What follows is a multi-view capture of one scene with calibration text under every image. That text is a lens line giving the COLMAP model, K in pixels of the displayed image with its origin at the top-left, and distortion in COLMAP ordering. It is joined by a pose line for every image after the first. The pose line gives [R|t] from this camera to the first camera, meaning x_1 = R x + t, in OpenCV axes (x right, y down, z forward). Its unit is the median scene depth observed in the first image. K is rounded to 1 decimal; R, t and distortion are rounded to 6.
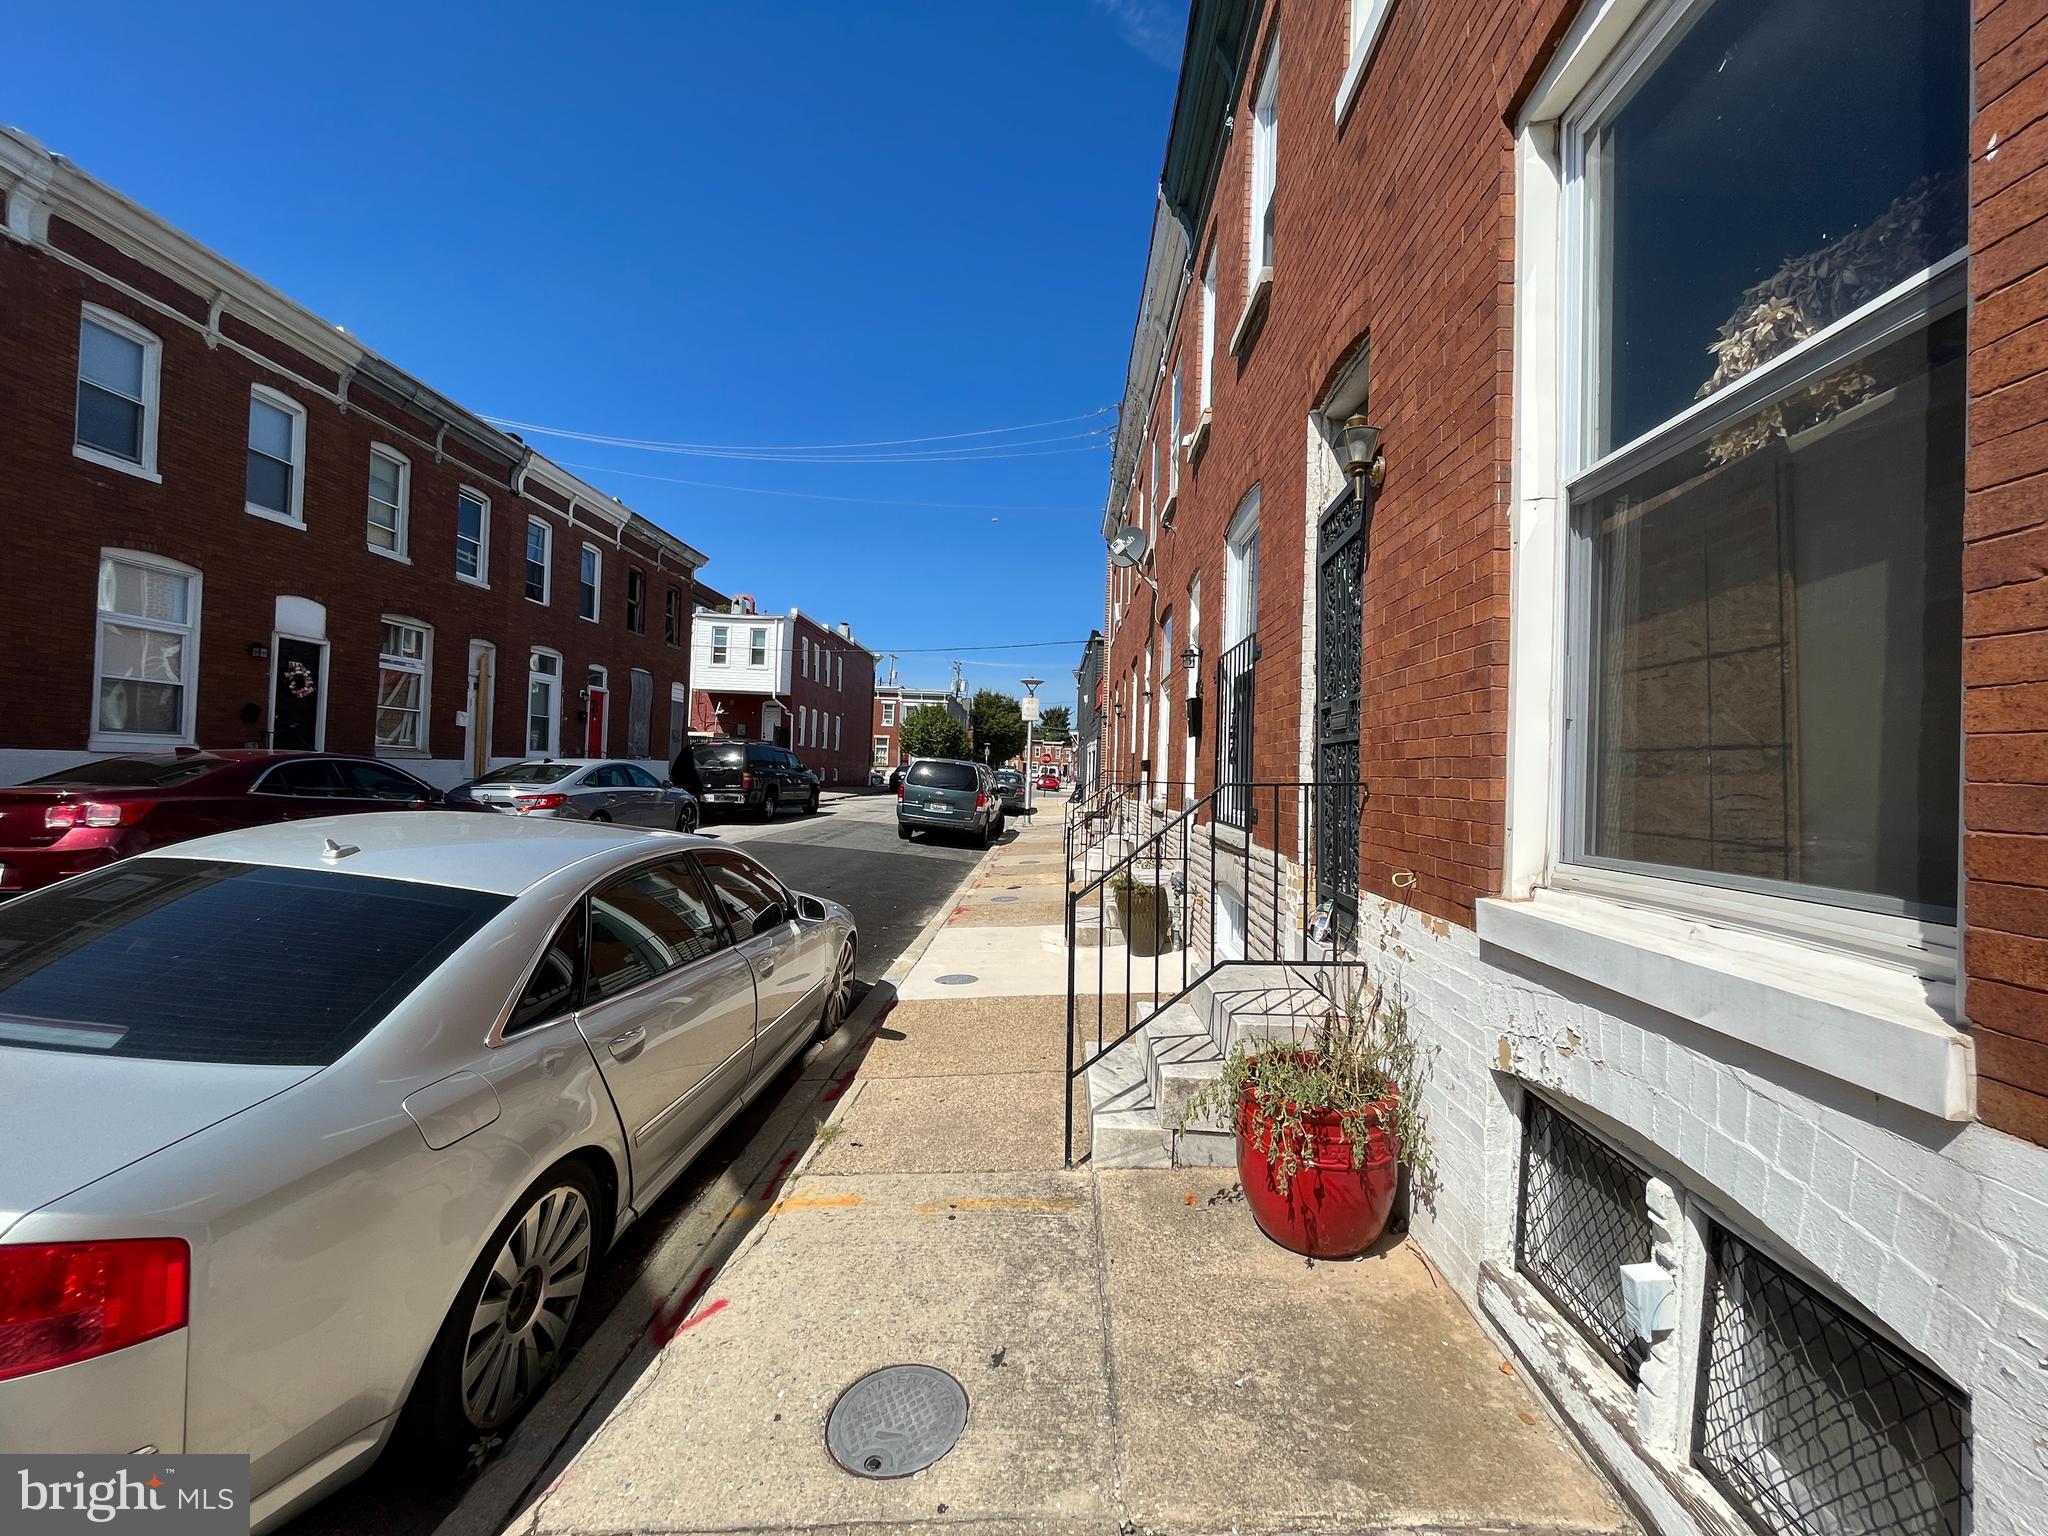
lens RADIAL K [[802.5, 0, 1024.0], [0, 802.5, 768.0], [0, 0, 1]] dist [-0.000016, -0.000058]
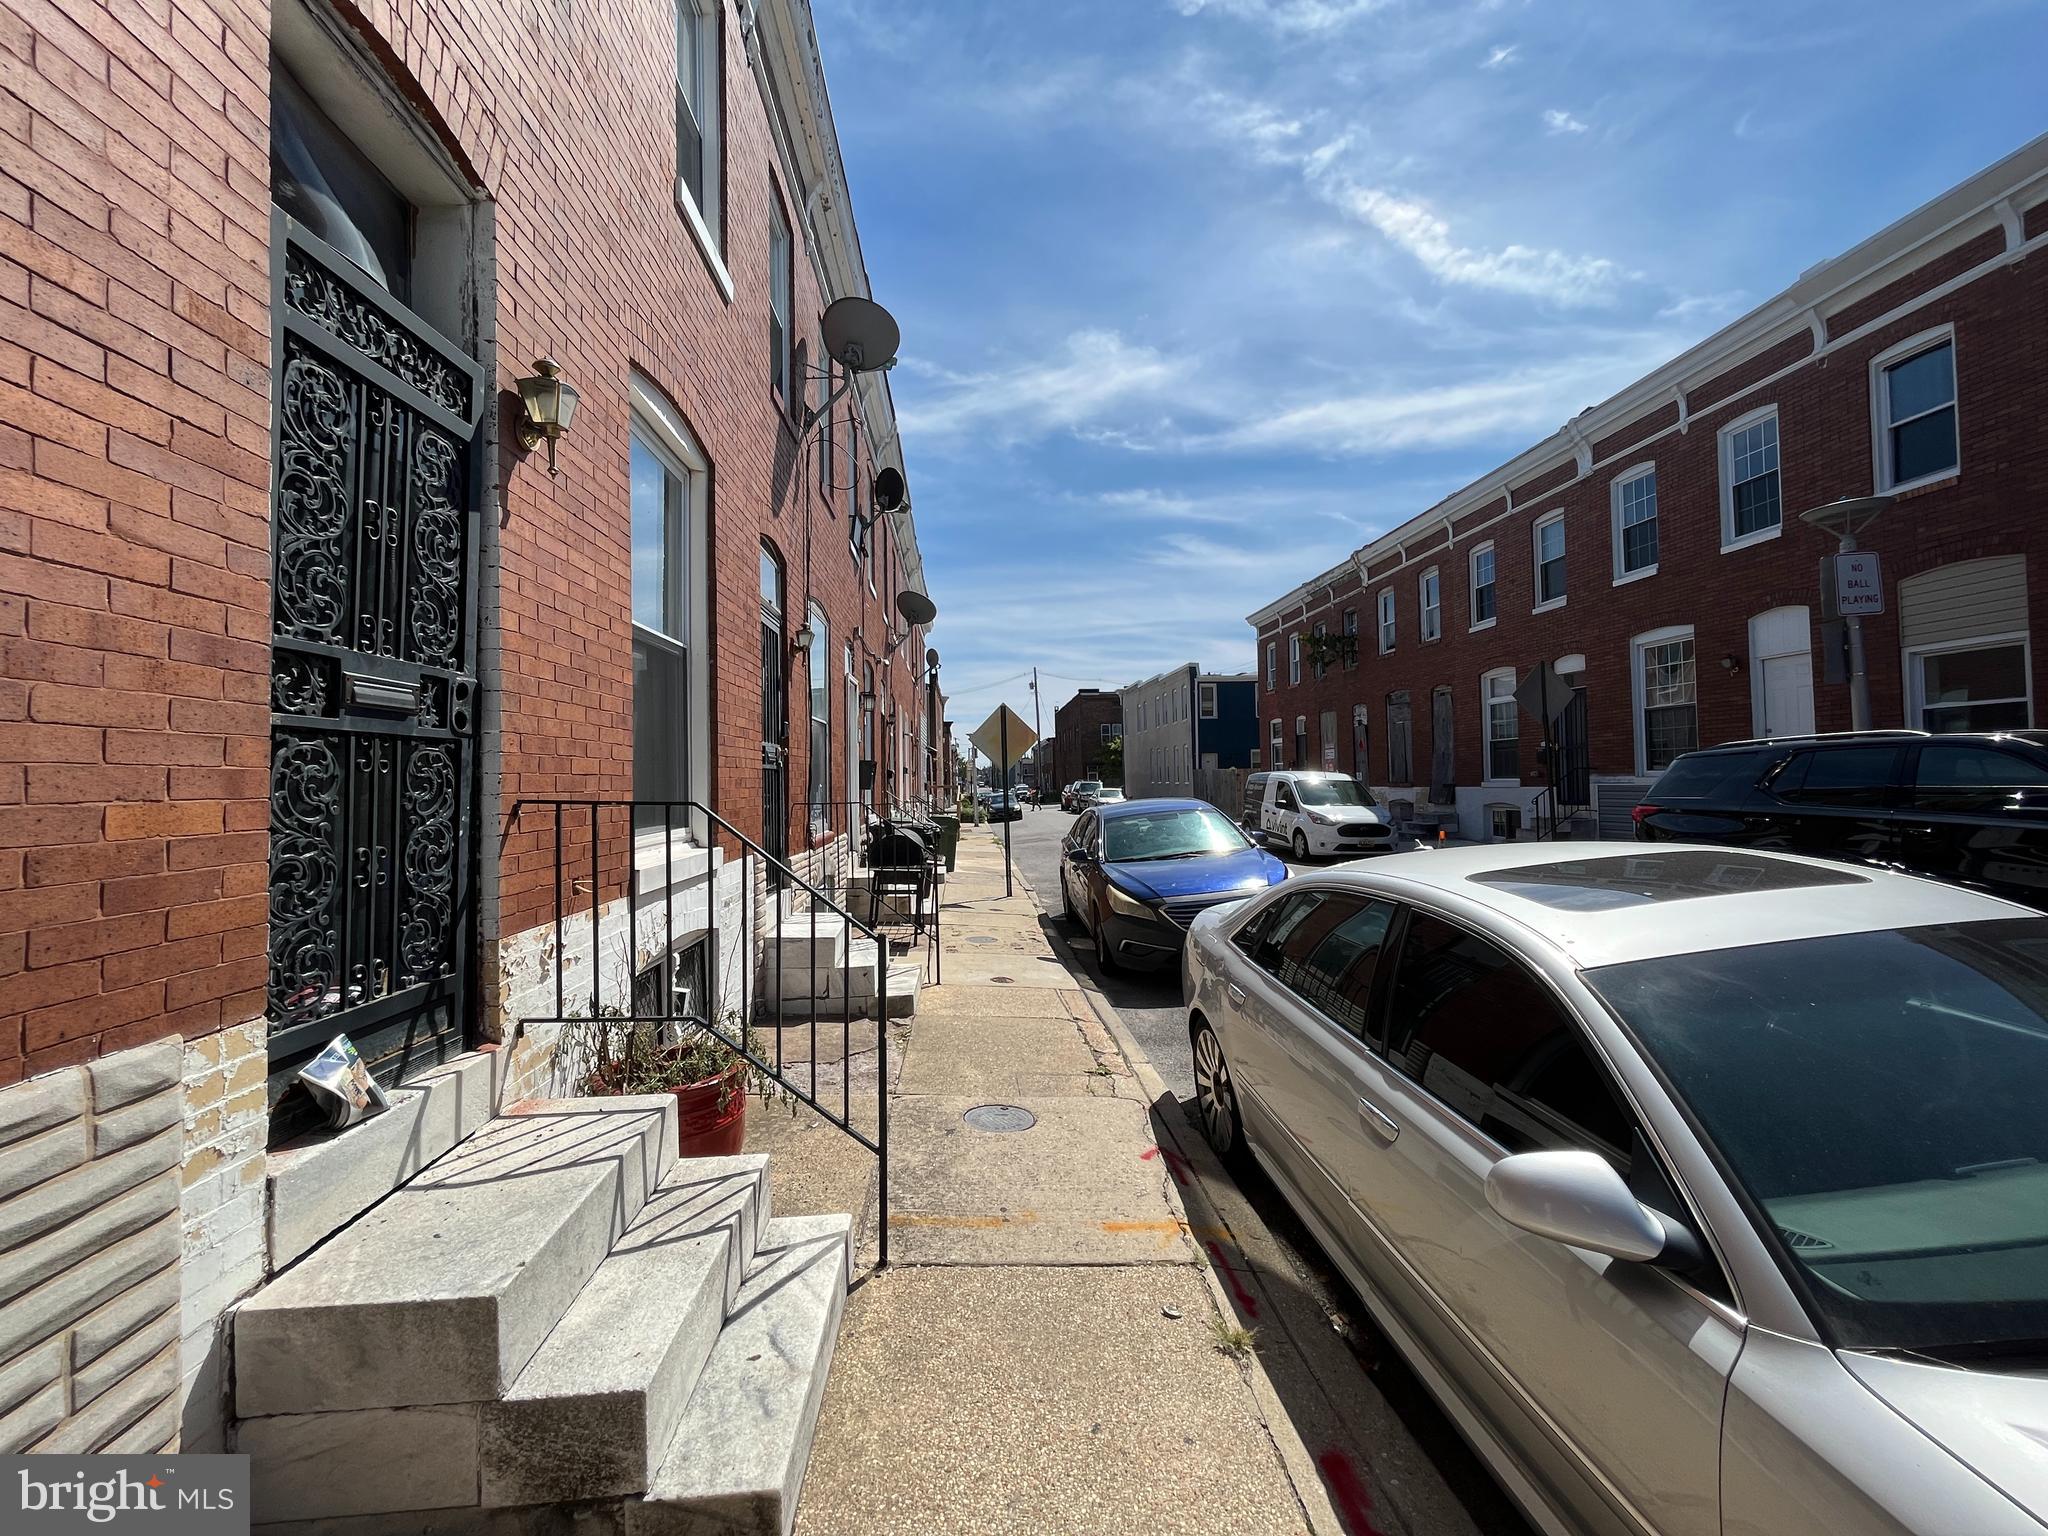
lens RADIAL K [[802.5, 0, 1024.0], [0, 802.5, 768.0], [0, 0, 1]] dist [-0.000016, -0.000058]
pose [[-0.992963, -0.030986, -0.114302, 0.019685], [-0.026191, 0.998722, -0.043221, 0.016052], [0.115495, -0.039923, -0.992505, 1.766498]]
